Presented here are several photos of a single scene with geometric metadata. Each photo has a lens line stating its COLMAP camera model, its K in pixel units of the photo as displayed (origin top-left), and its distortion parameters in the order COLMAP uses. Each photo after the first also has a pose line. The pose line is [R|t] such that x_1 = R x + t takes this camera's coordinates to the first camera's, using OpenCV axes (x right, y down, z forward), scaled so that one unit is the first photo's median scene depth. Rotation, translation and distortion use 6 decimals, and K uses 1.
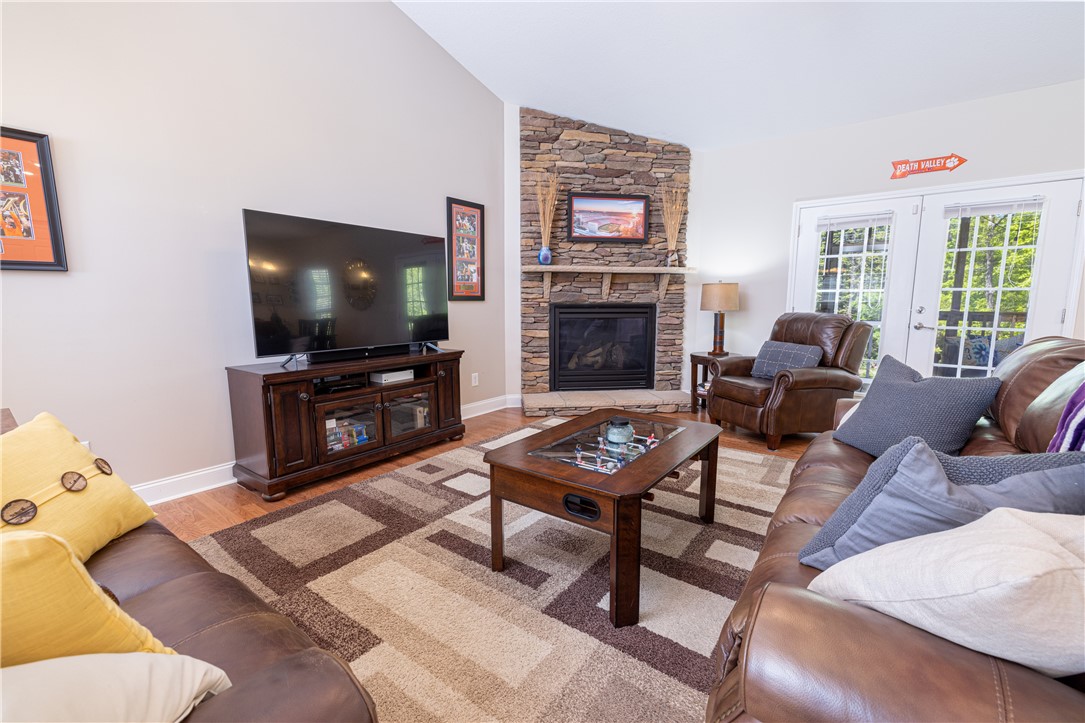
lens RADIAL K [[459.8, 0, 546.3], [0, 459.8, 360.4], [0, 0, 1]] dist [0.004344, -0.000813]
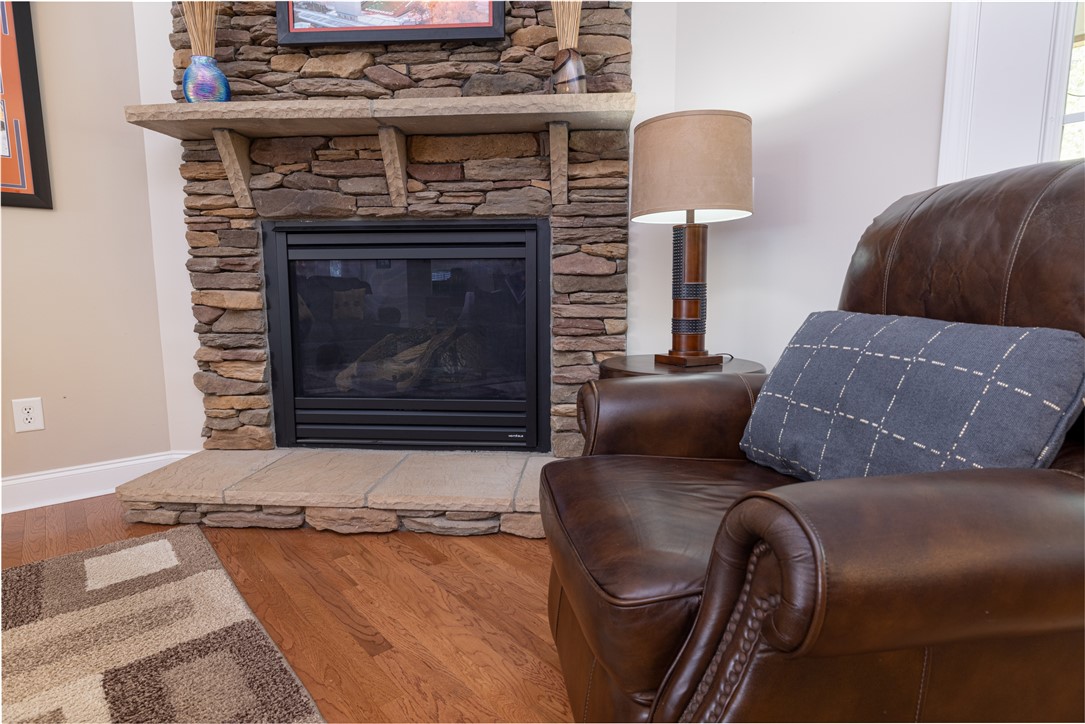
lens RADIAL K [[570.9, 0, 547.0], [0, 570.9, 364.9], [0, 0, 1]] dist [-0.006612, 0.001967]
pose [[0.977321, 0.024030, -0.210394, 0.355854], [-0.023966, 0.999709, 0.002852, -0.010752], [0.210401, 0.002255, 0.977613, 0.598540]]
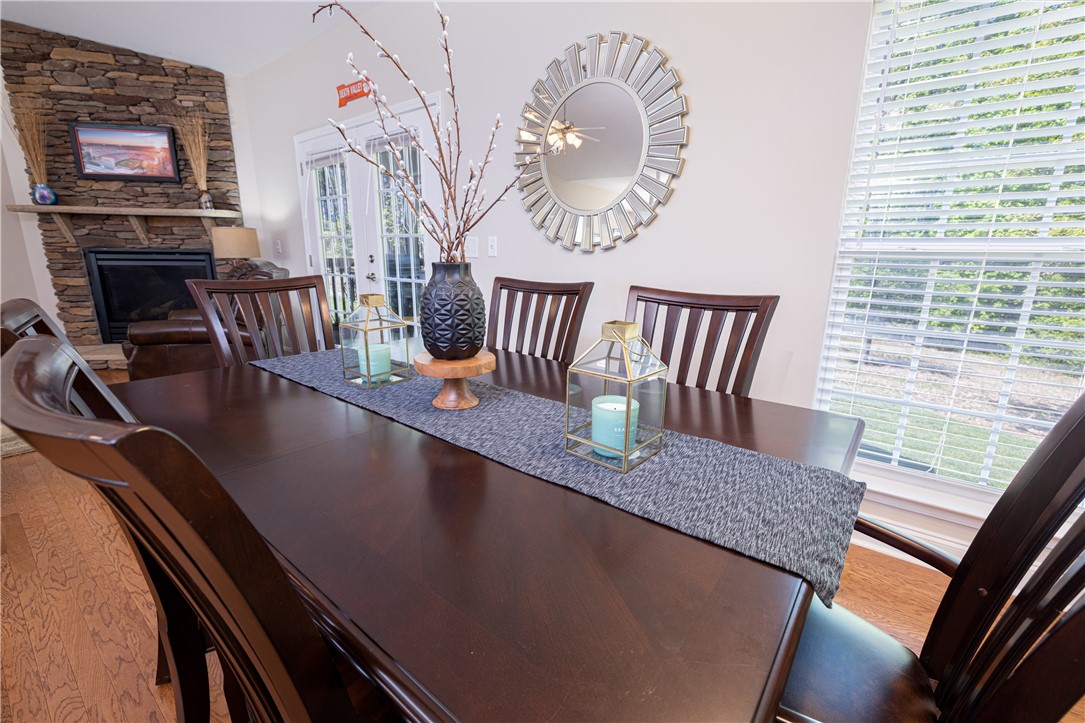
lens RADIAL K [[459.8, 0, 542.4], [0, 459.8, 364.3], [0, 0, 1]] dist [0.004344, -0.000813]
pose [[0.999837, 0.014816, -0.010346, 0.973120], [-0.013668, 0.994555, 0.103317, -0.000695], [0.011821, -0.103158, 0.994595, 0.065242]]
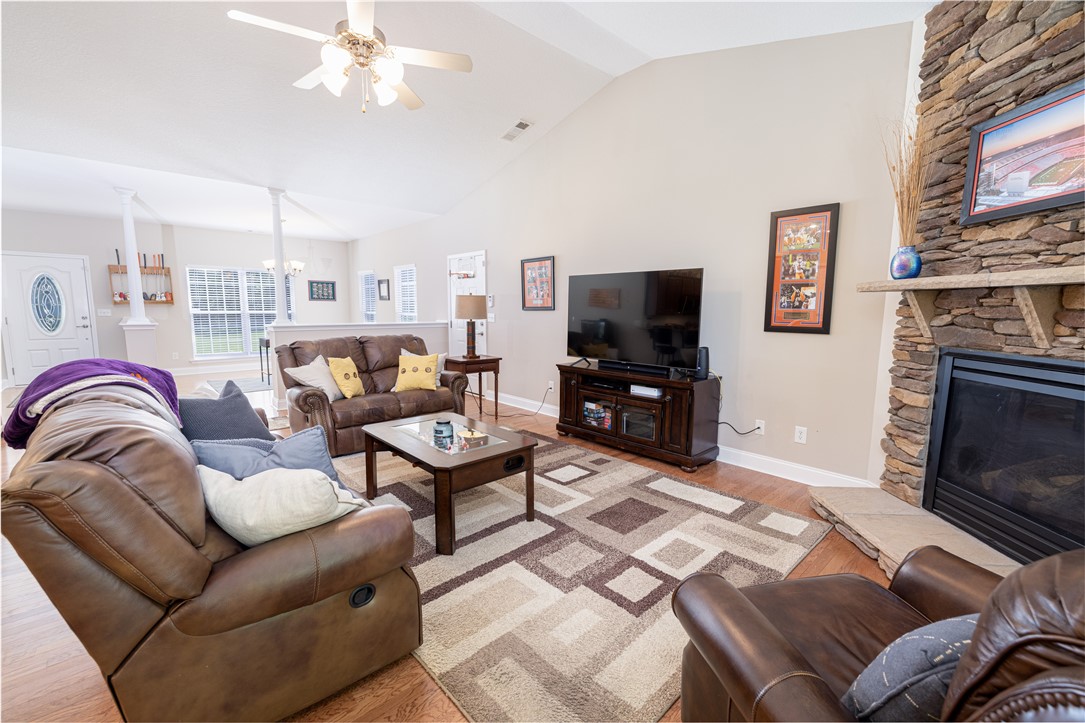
lens RADIAL K [[459.8, 0, 545.4], [0, 459.8, 363.1], [0, 0, 1]] dist [0.004344, -0.000813]
pose [[-0.184932, 0.119171, -0.975499, 0.635162], [-0.135497, 0.980049, 0.145414, -0.125127], [0.973366, 0.159069, -0.165095, 0.663859]]
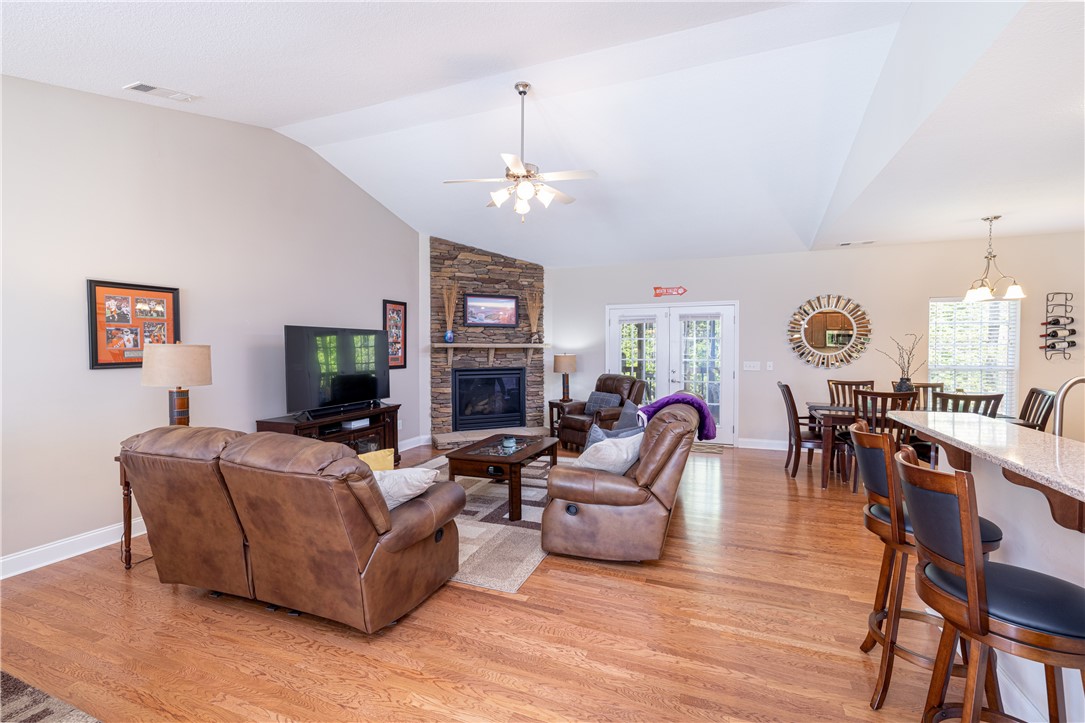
lens RADIAL K [[459.8, 0, 547.6], [0, 459.8, 363.9], [0, 0, 1]] dist [0.004344, -0.000813]
pose [[0.961386, -0.011930, 0.274945, -0.101108], [0.038493, 0.995068, -0.091422, 0.002230], [-0.272498, 0.098475, 0.957104, -0.447095]]
